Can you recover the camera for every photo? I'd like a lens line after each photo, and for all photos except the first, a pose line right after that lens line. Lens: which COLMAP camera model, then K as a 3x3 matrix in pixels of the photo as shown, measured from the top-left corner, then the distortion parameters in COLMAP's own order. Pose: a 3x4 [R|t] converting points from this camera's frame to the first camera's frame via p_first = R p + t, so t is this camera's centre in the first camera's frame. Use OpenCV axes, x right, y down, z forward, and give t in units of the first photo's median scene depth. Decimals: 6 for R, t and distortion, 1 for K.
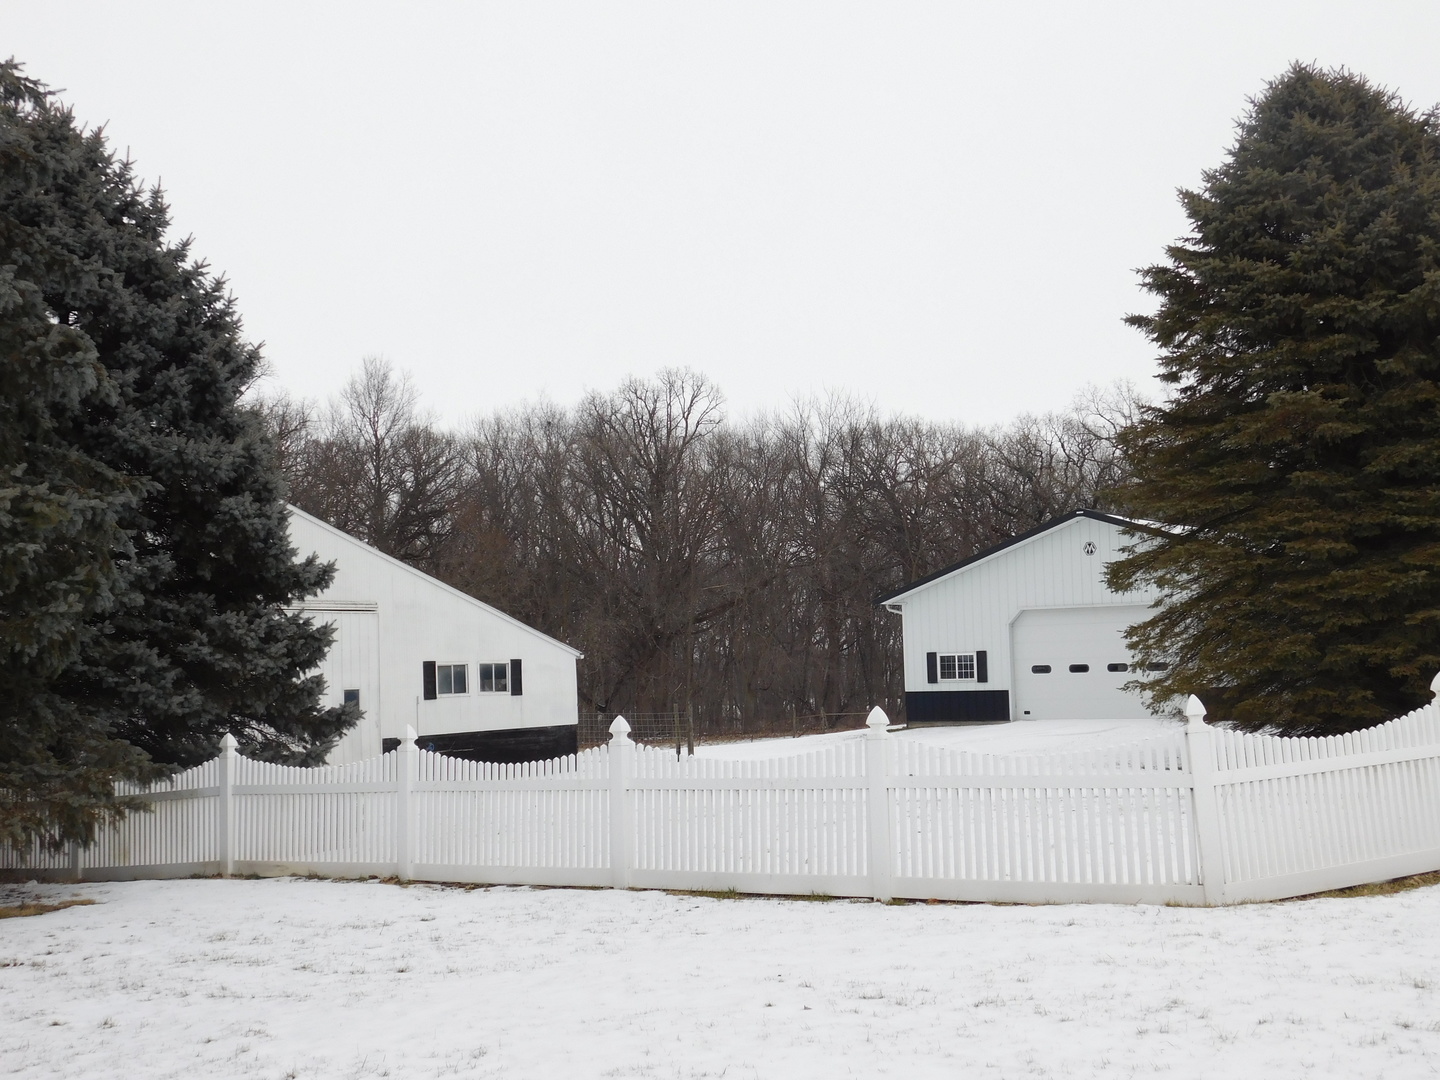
lens RADIAL K [[1683.7, 0, 721.7], [0, 1683.7, 539.6], [0, 0, 1]] dist [-0.019403, 0.000000]
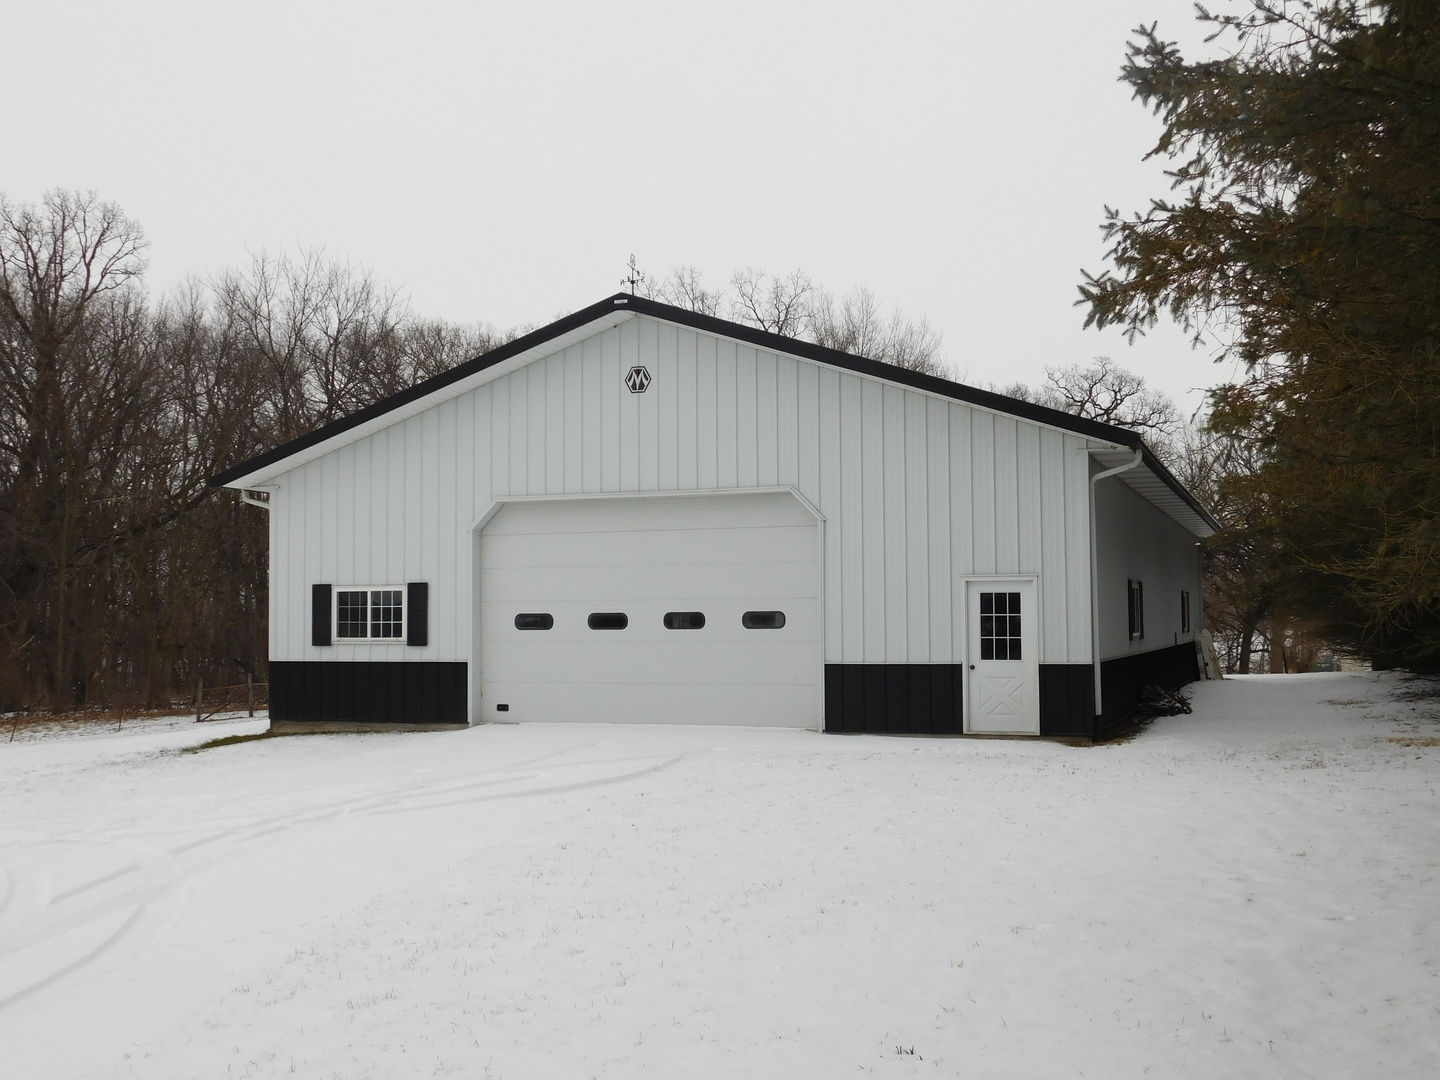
lens RADIAL K [[1511.9, 0, 719.6], [0, 1511.9, 541.1], [0, 0, 1]] dist [0.009298, 0.000000]
pose [[0.963252, 0.032487, 0.266627, 0.119429], [-0.037716, 0.999183, 0.014512, 0.043488], [-0.265938, -0.024035, 0.963690, 0.539140]]
